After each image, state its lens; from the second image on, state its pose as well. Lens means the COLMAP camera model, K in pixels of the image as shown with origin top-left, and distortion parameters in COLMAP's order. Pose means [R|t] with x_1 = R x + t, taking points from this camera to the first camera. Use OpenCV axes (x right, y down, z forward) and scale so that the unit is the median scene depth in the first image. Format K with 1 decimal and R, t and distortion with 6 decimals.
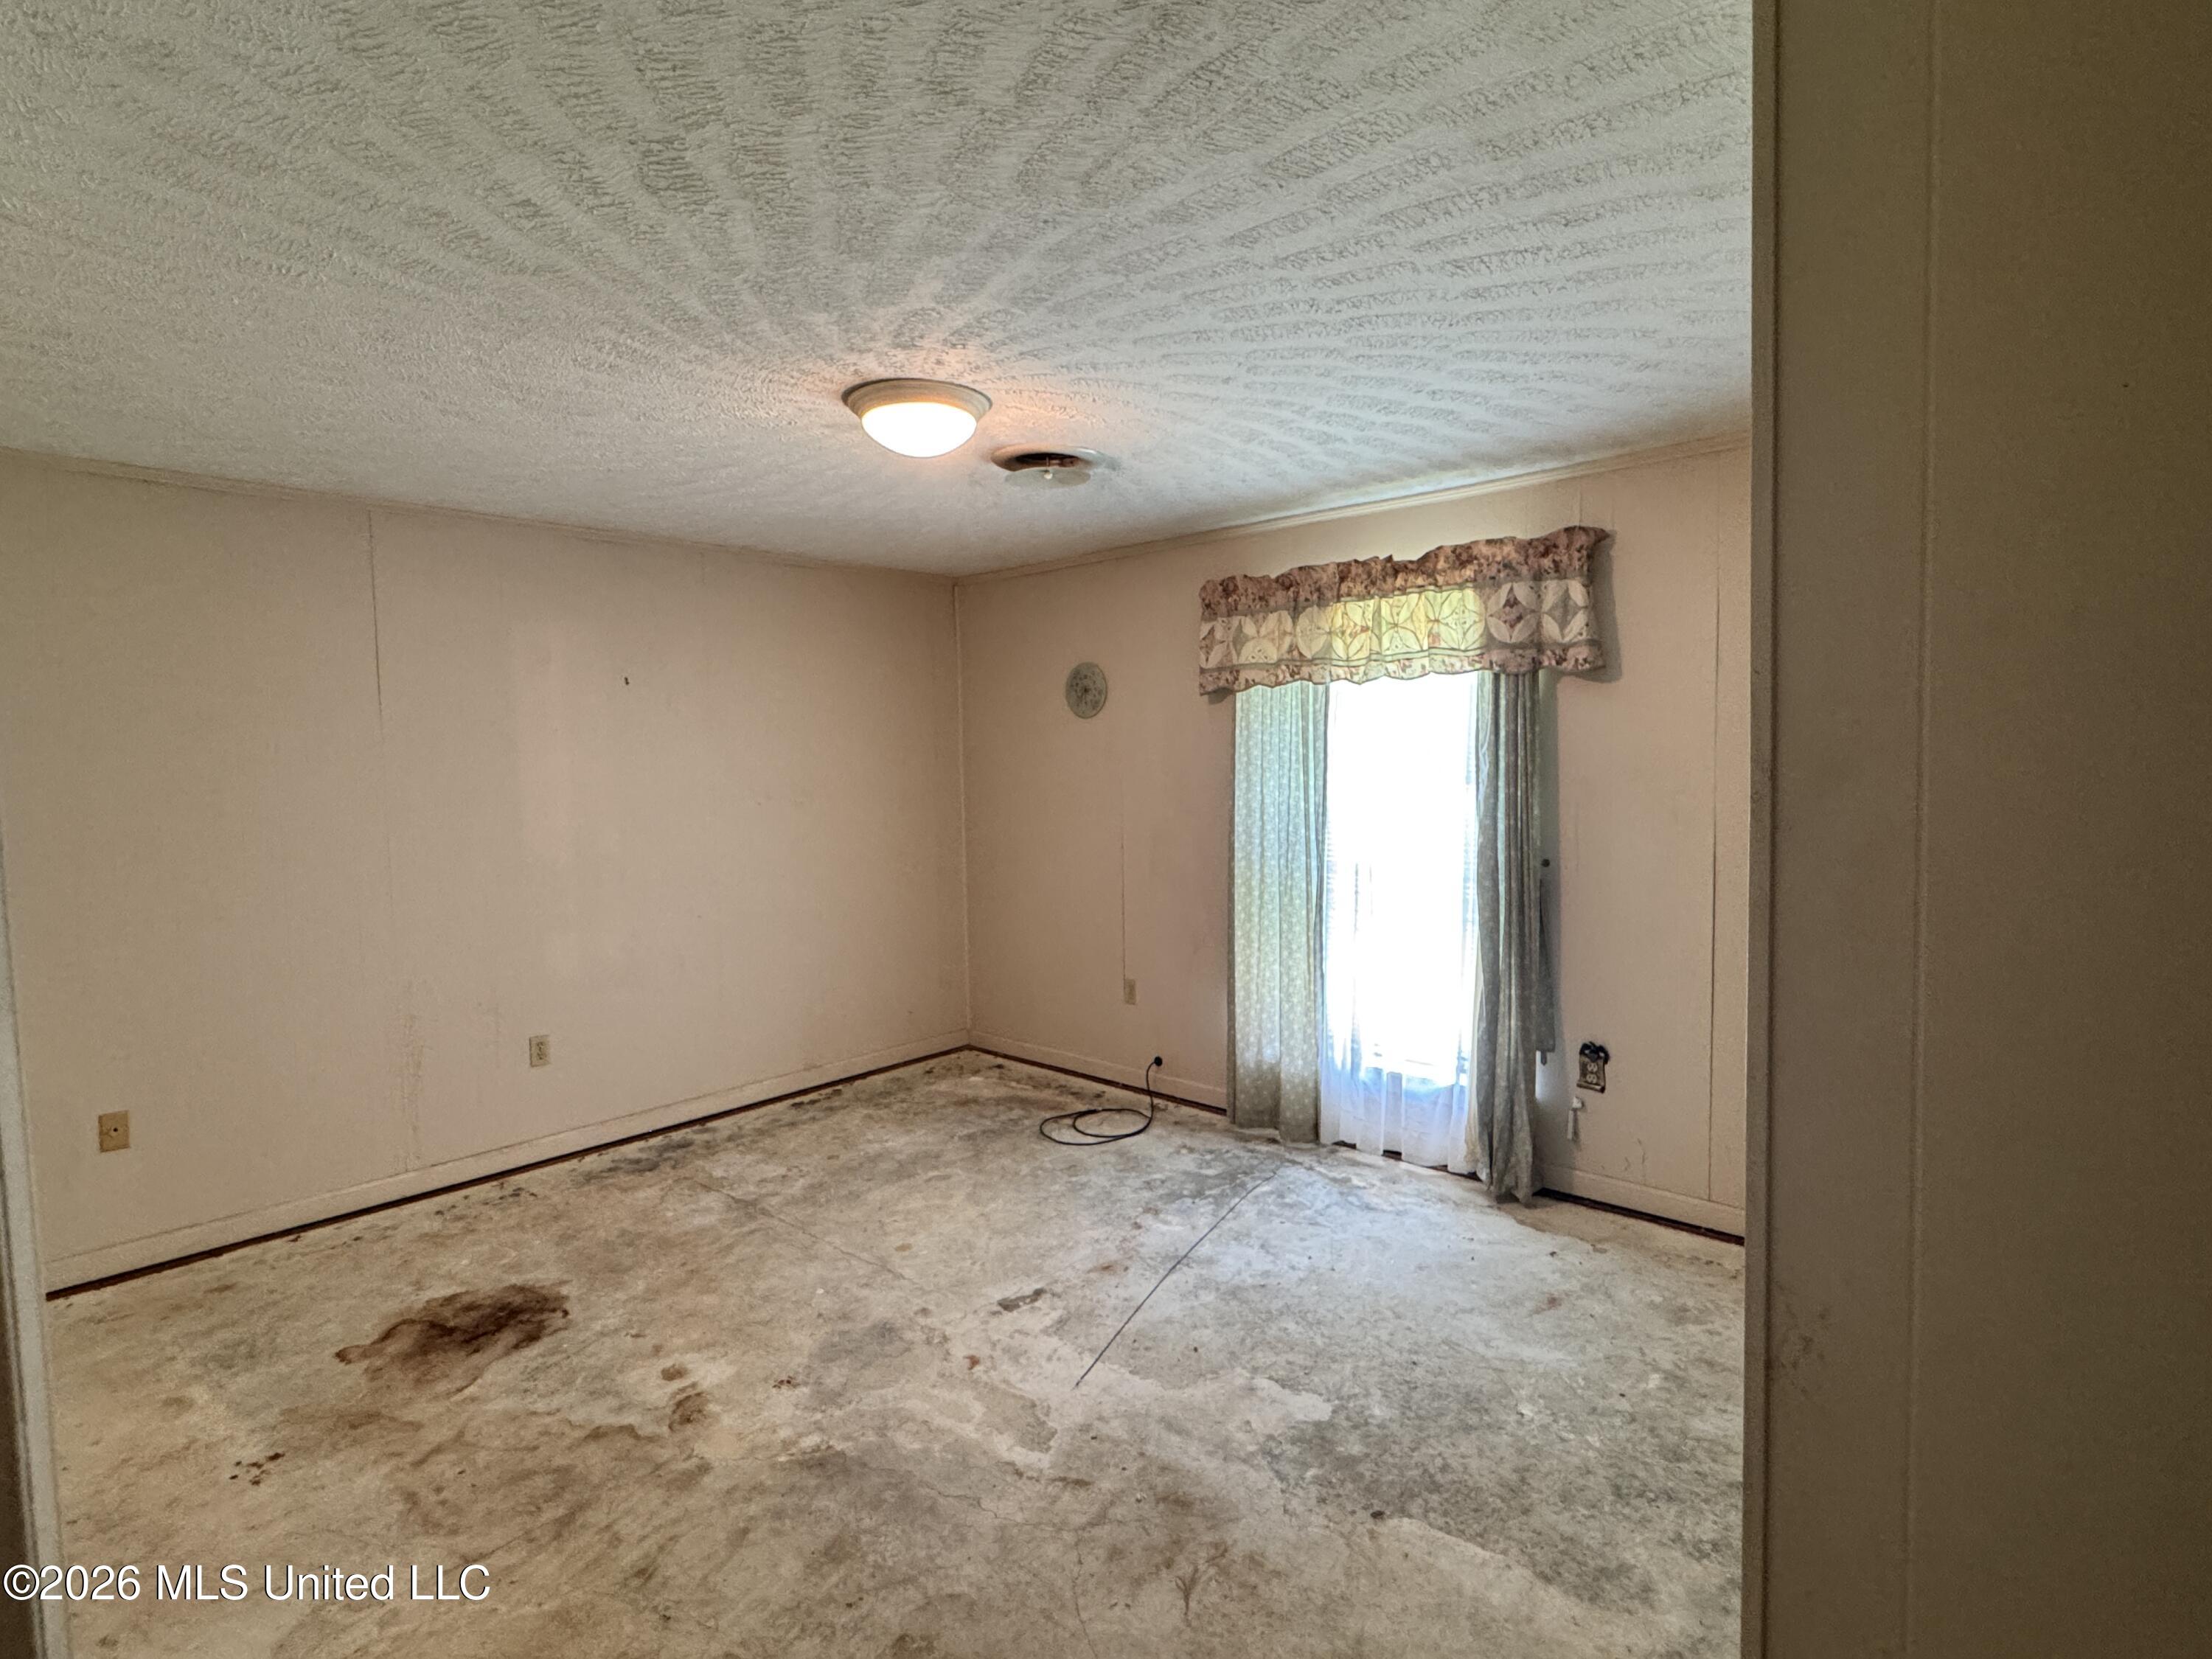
lens RADIAL K [[1091.4, 0, 1107.9], [0, 1091.4, 837.2], [0, 0, 1]] dist [-0.003160, -0.002114]
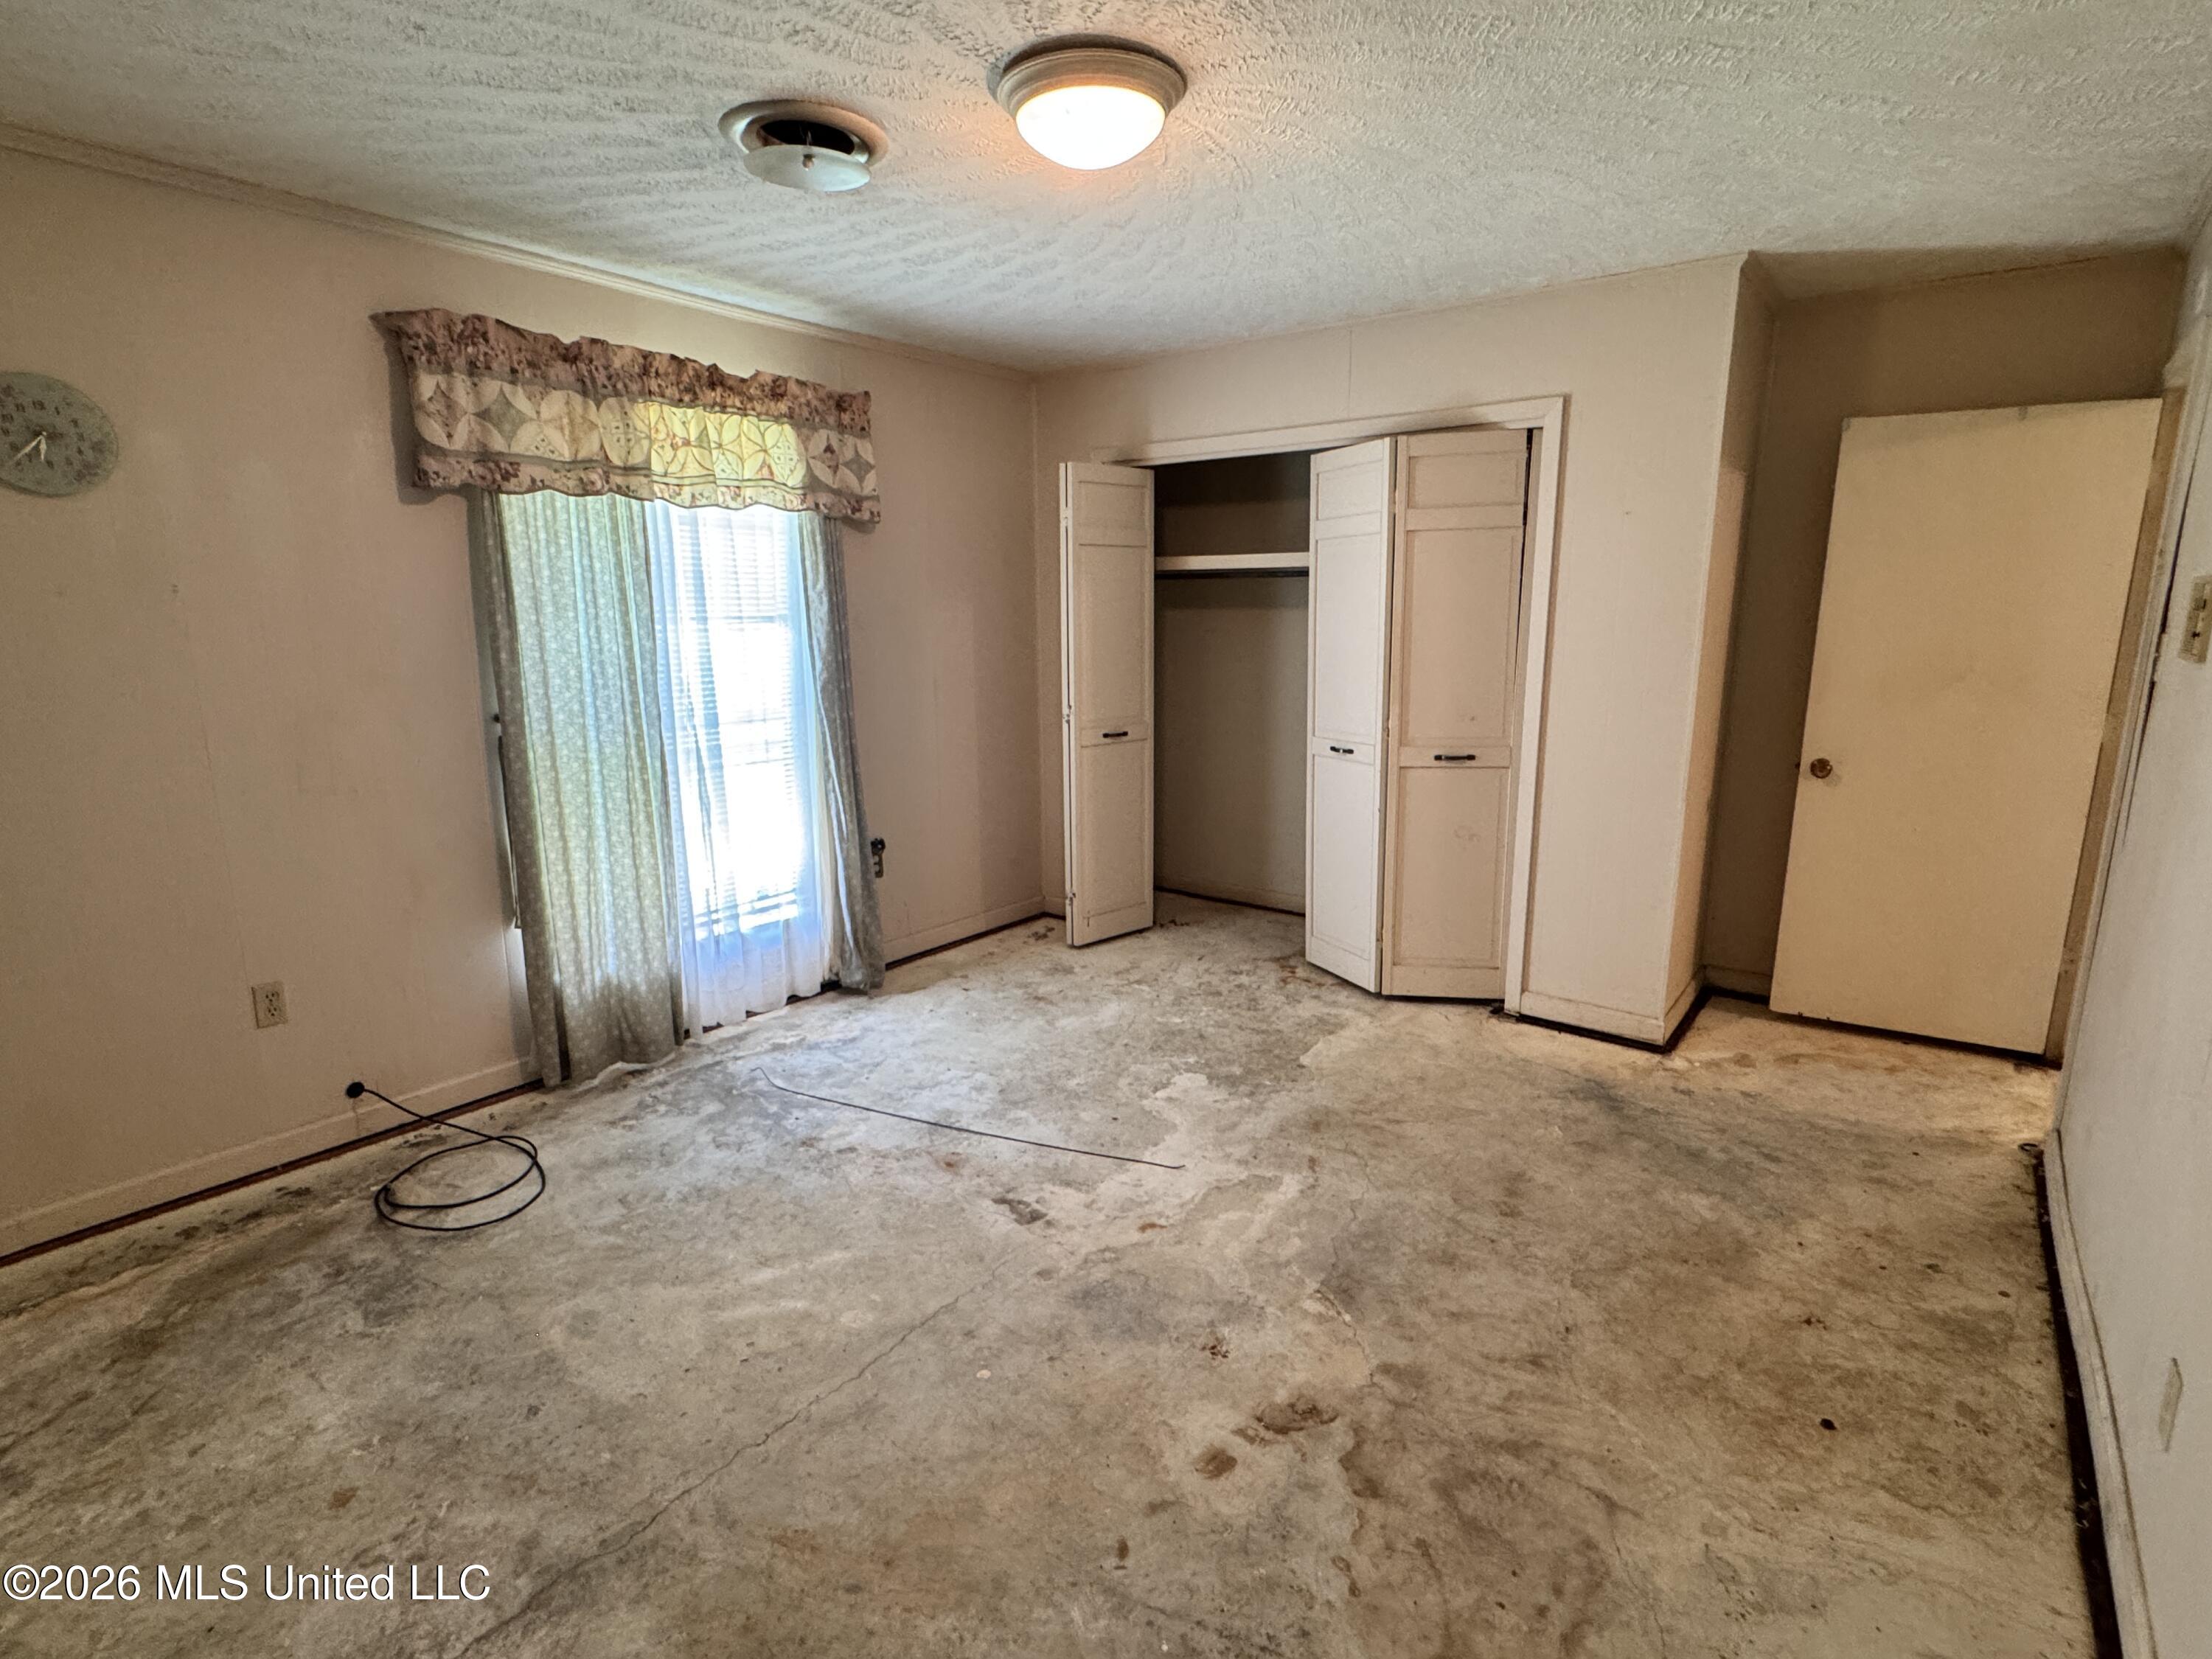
lens RADIAL K [[1091.4, 0, 1111.1], [0, 1091.4, 825.0], [0, 0, 1]] dist [-0.003160, -0.002114]
pose [[-0.076284, -0.183239, 0.980104, -0.717782], [0.070922, 0.979482, 0.188642, -0.033632], [-0.994561, 0.083901, -0.061724, 0.768850]]
